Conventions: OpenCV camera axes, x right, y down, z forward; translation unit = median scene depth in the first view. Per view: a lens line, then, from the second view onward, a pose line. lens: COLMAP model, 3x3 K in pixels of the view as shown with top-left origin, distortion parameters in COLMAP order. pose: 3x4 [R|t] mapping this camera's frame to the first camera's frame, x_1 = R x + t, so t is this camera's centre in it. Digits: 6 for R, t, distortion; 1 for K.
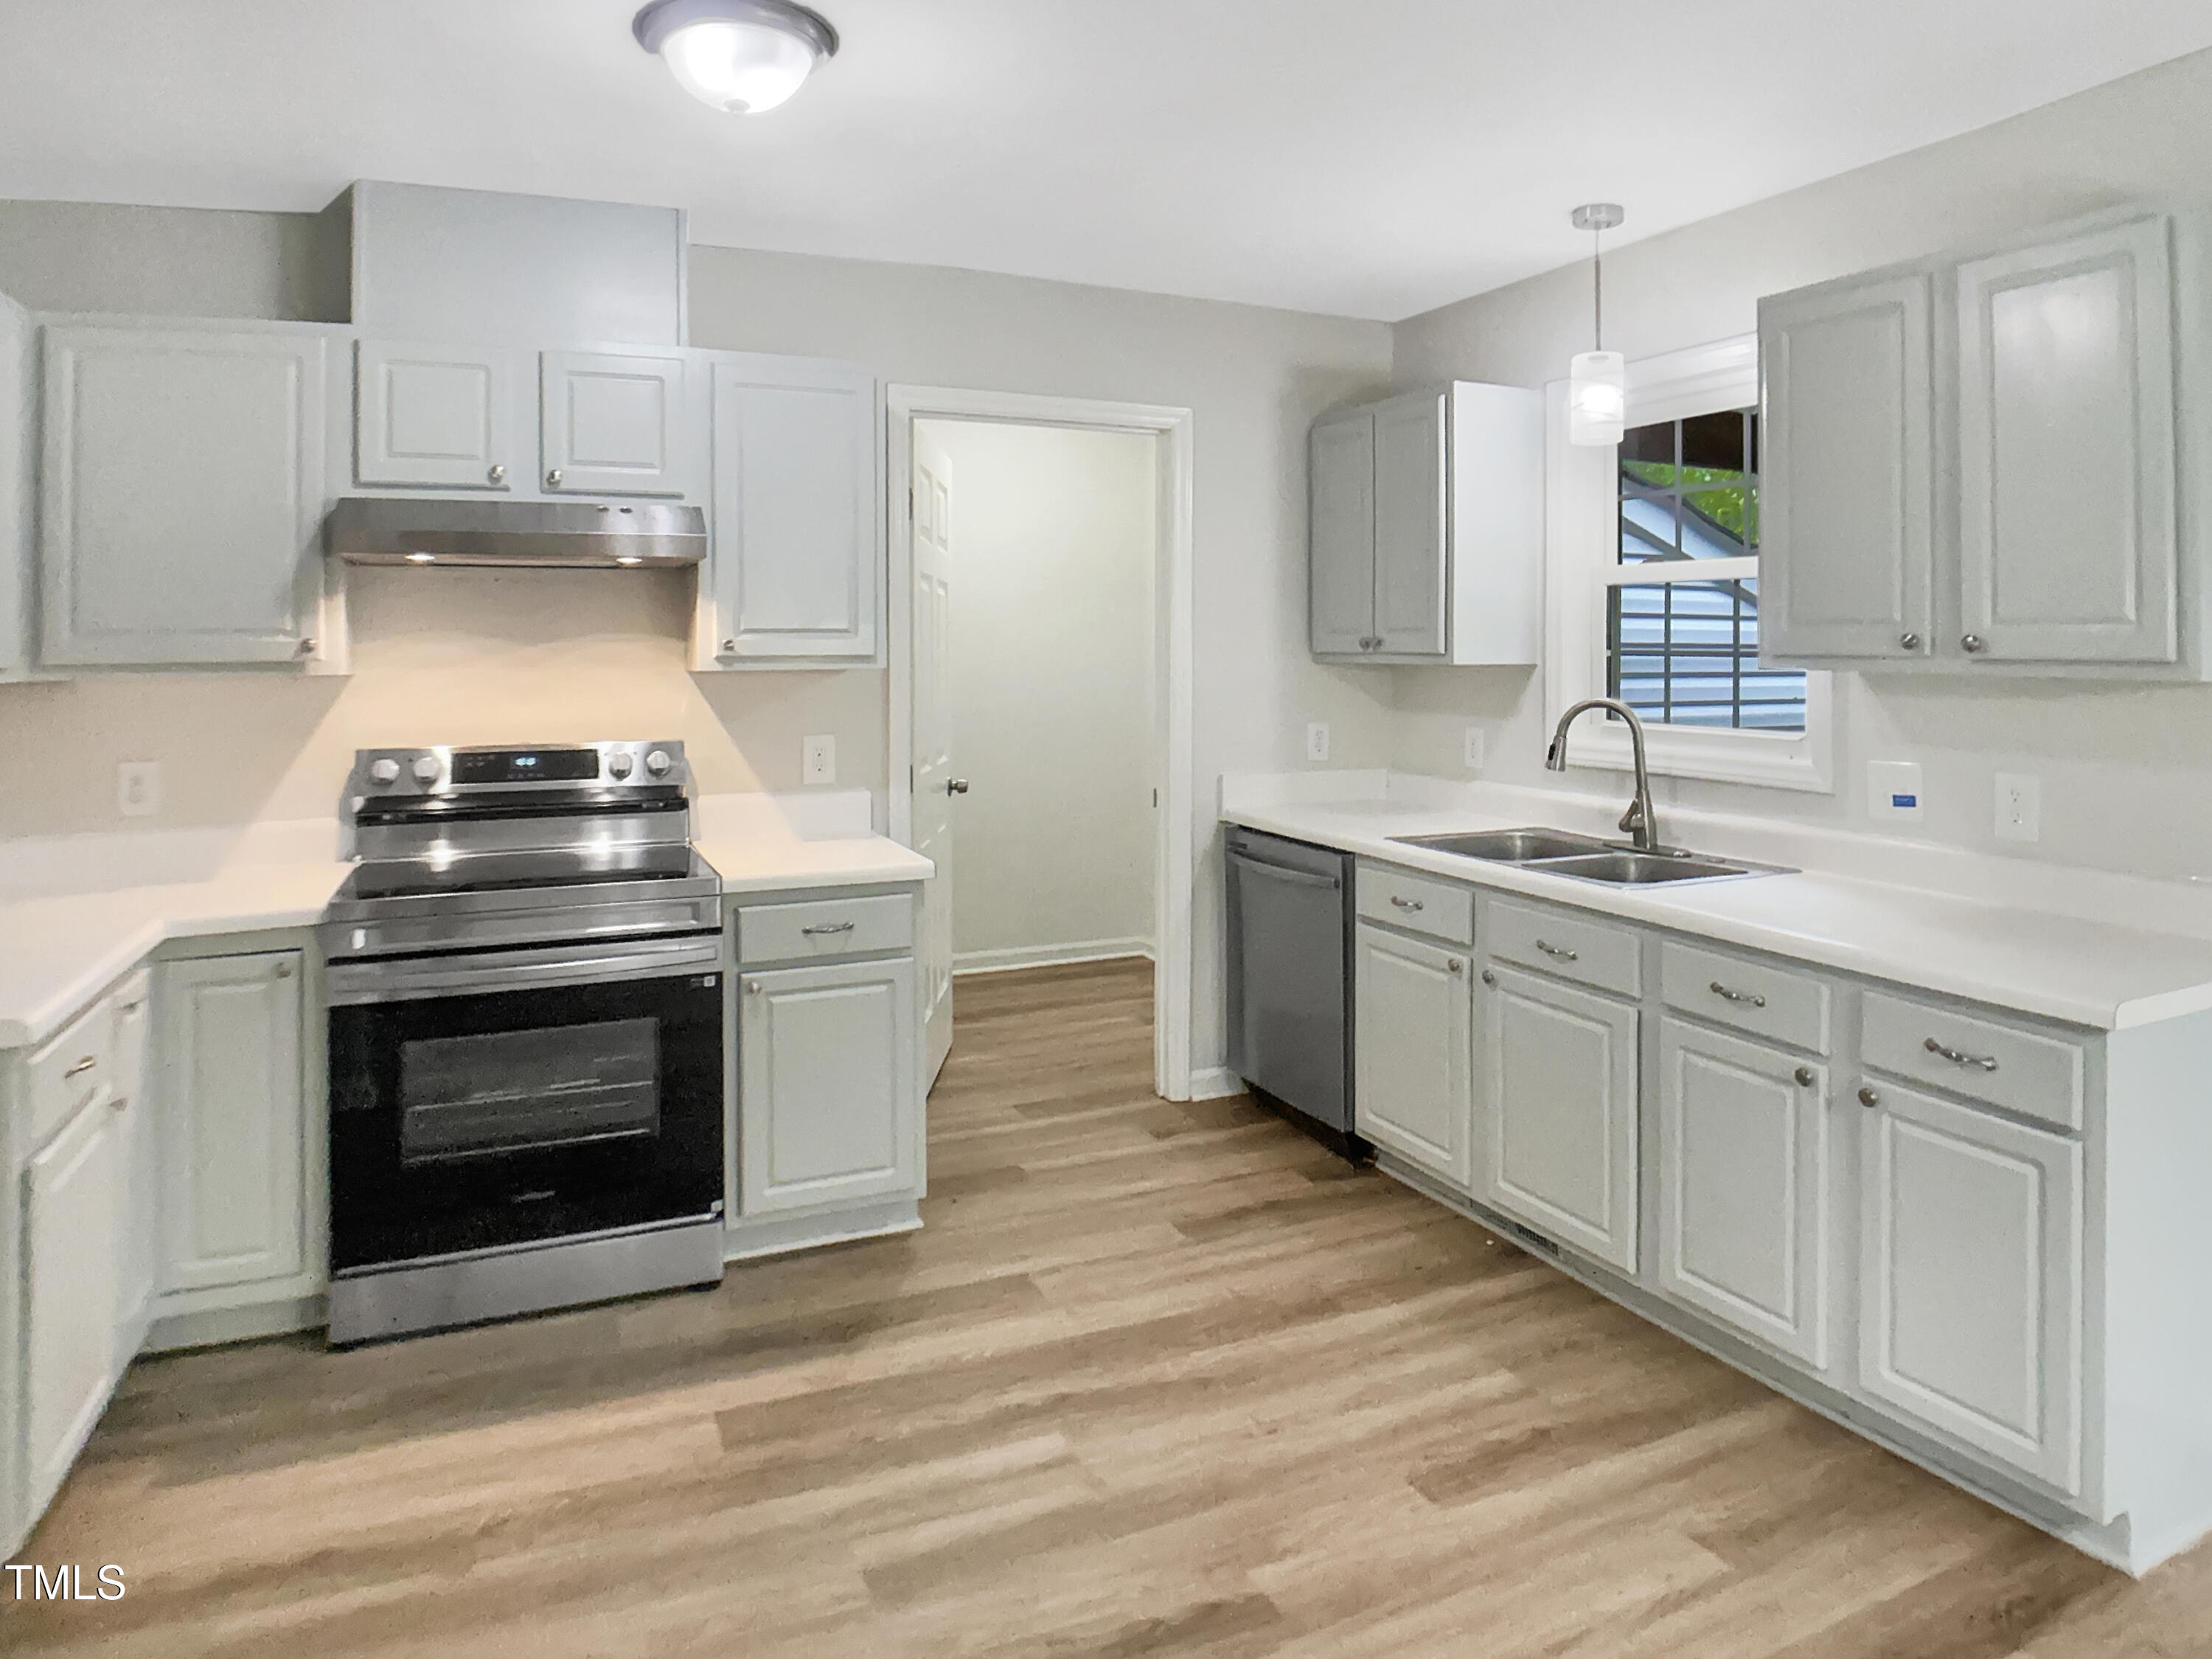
lens RADIAL K [[1444.0, 0, 1106.2], [0, 1444.0, 882.3], [0, 0, 1]] dist [0.004558, -0.001883]
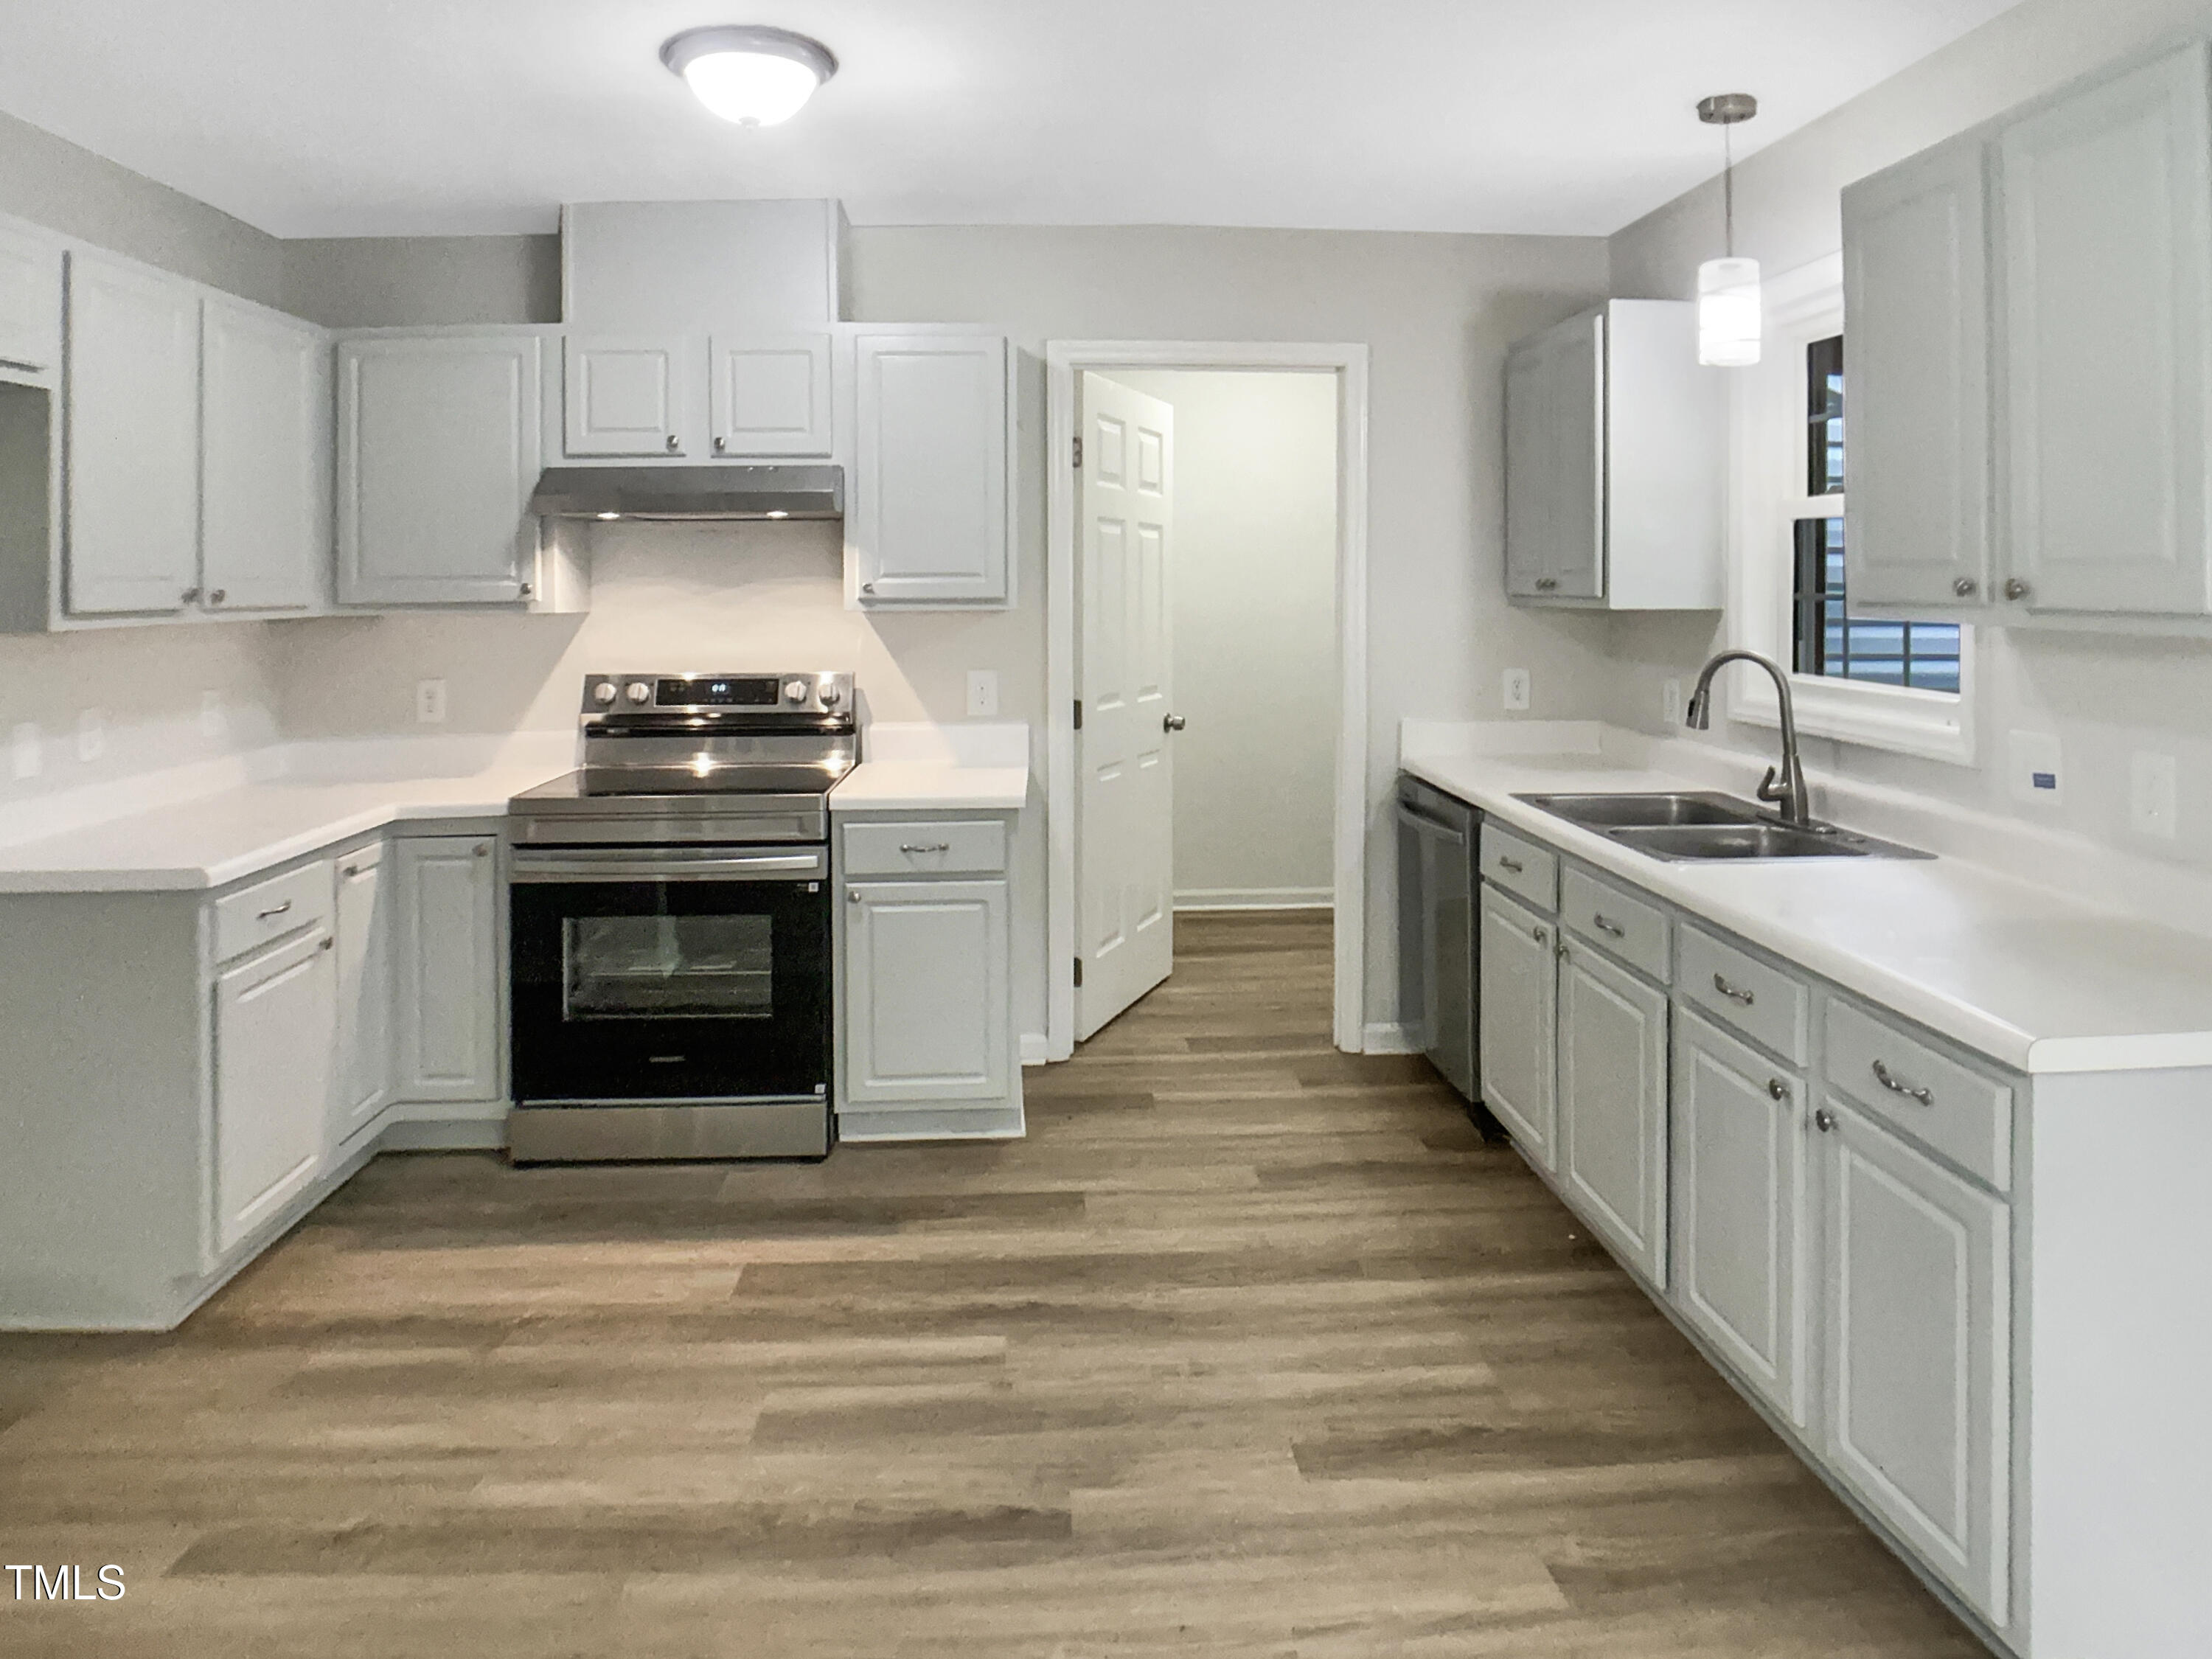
lens RADIAL K [[1454.4, 0, 1106.0], [0, 1454.4, 829.5], [0, 0, 1]] dist [0.002309, 0.003068]
pose [[0.931014, 0.062003, -0.359677, 0.333444], [-0.058975, 0.998071, 0.019397, -0.012028], [0.360186, 0.003153, 0.932875, 0.025529]]
